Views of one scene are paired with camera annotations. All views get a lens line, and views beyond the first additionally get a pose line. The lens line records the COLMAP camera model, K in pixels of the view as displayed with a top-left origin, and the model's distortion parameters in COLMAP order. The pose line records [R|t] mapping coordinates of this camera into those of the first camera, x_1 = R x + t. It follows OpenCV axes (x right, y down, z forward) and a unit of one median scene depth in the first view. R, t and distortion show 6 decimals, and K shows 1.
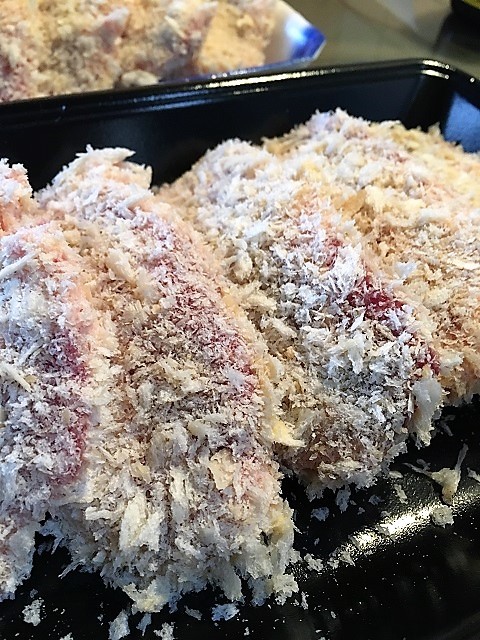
lens RADIAL K [[587.1, 0, 239.7], [0, 587.1, 320.1], [0, 0, 1]] dist [-0.008836, -0.014274]
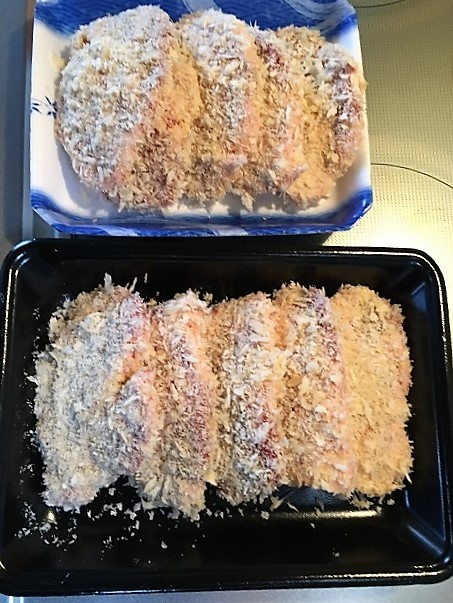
lens RADIAL K [[553.2, 0, 226.8], [0, 553.2, 301.5], [0, 0, 1]] dist [-0.008836, -0.014274]
pose [[0.920161, 0.383800, -0.077474, 0.024937], [-0.297185, 0.813433, 0.500009, -1.663810], [0.254923, -0.437064, 0.862548, -0.757023]]
